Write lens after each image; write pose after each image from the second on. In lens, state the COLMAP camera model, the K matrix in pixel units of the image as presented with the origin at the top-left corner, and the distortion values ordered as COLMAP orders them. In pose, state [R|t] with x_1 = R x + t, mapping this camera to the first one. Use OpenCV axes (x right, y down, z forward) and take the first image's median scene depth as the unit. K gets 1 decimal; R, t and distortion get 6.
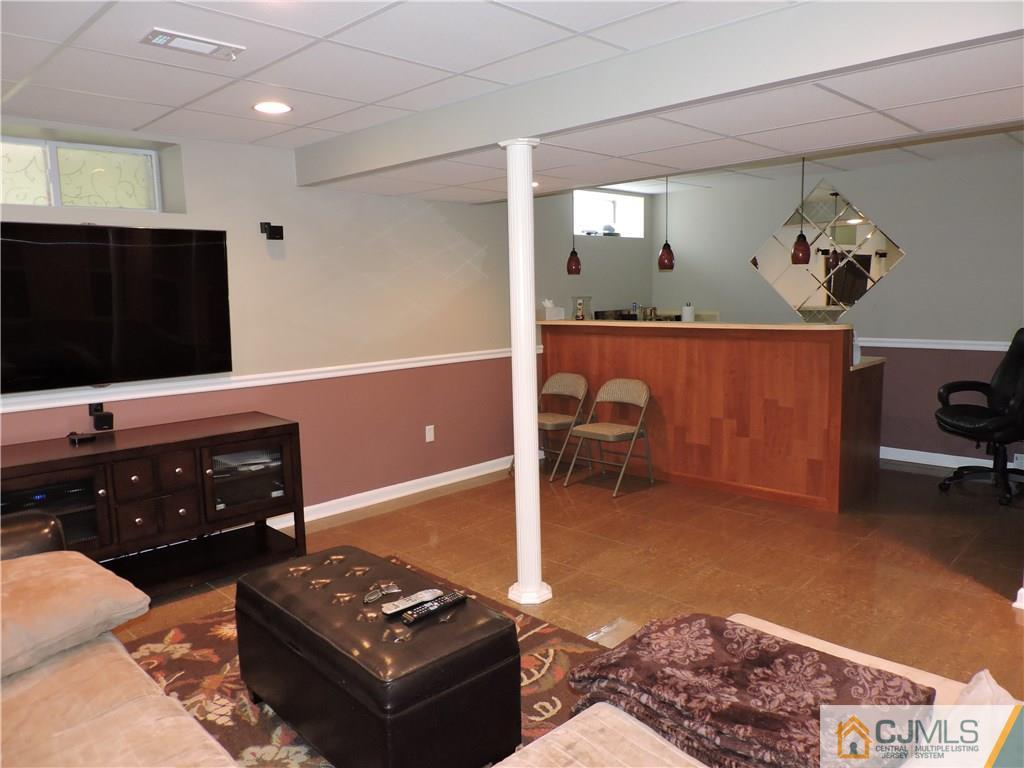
lens RADIAL K [[738.8, 0, 512.2], [0, 738.8, 388.0], [0, 0, 1]] dist [0.033330, 0.001288]
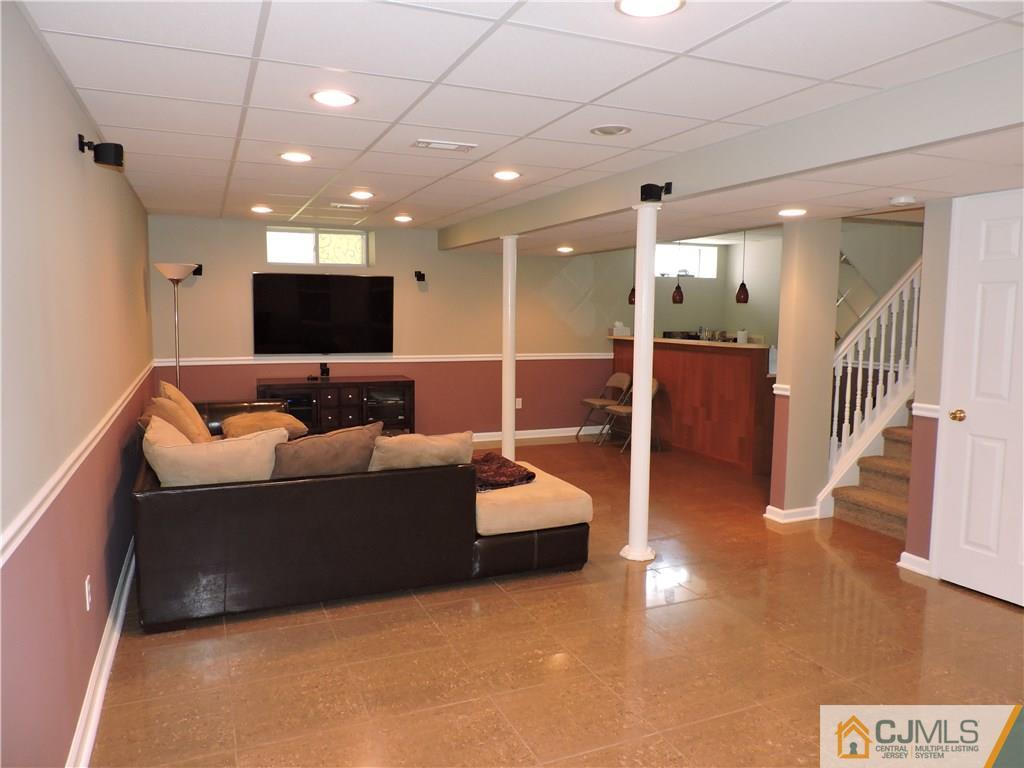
lens RADIAL K [[726.3, 0, 510.4], [0, 726.3, 387.7], [0, 0, 1]] dist [-0.017124, -0.004443]
pose [[0.919267, 0.073660, -0.386681, 0.478365], [-0.083762, 0.996442, -0.009313, 0.046018], [0.384620, 0.040950, 0.922166, -0.434845]]
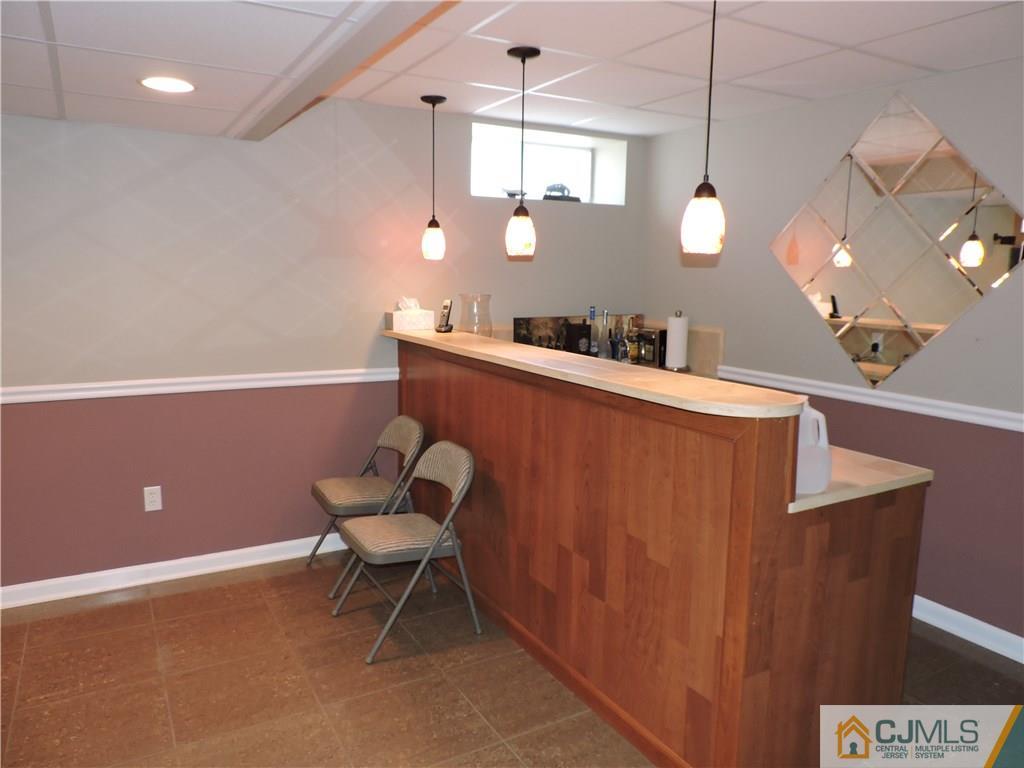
lens RADIAL K [[726.3, 0, 510.4], [0, 726.3, 387.7], [0, 0, 1]] dist [-0.017124, -0.004443]
pose [[0.958138, 0.083432, -0.273879, 0.362061], [-0.075524, 0.996369, 0.039310, -0.085229], [0.276164, -0.016980, 0.960960, 0.498814]]
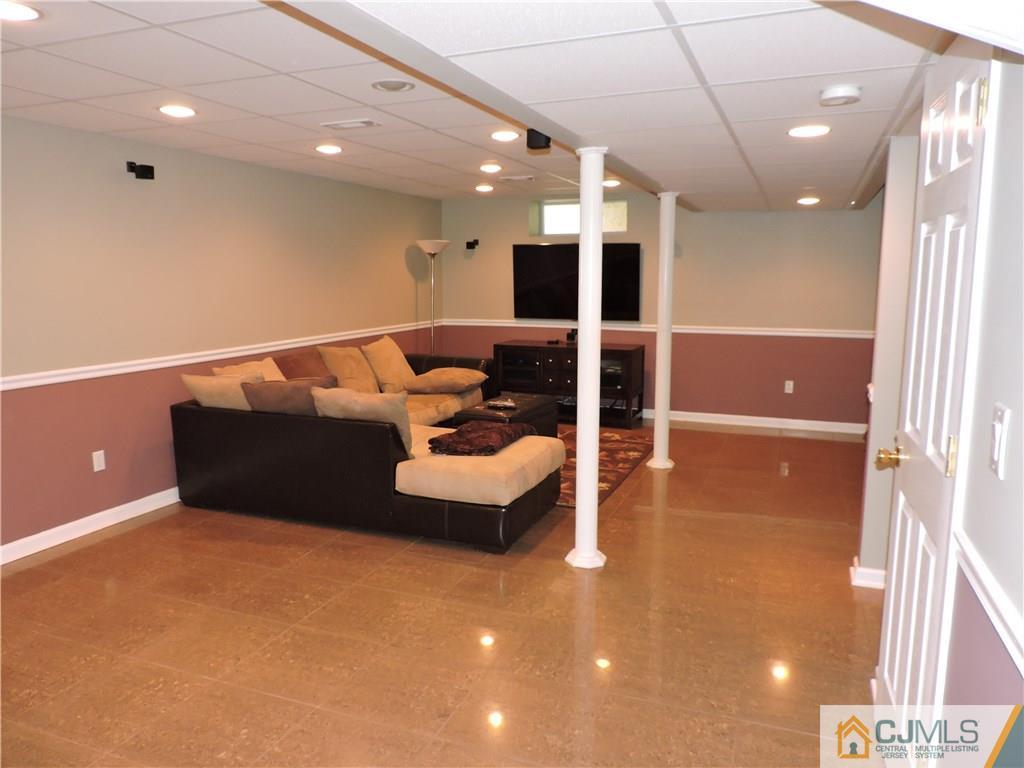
lens RADIAL K [[723.1, 0, 511.4], [0, 723.1, 385.9], [0, 0, 1]] dist [-0.006897, -0.023035]
pose [[0.365580, 0.164307, -0.916163, 0.922072], [-0.133066, 0.983411, 0.123269, -0.034970], [0.921219, 0.076846, 0.381379, 0.055922]]
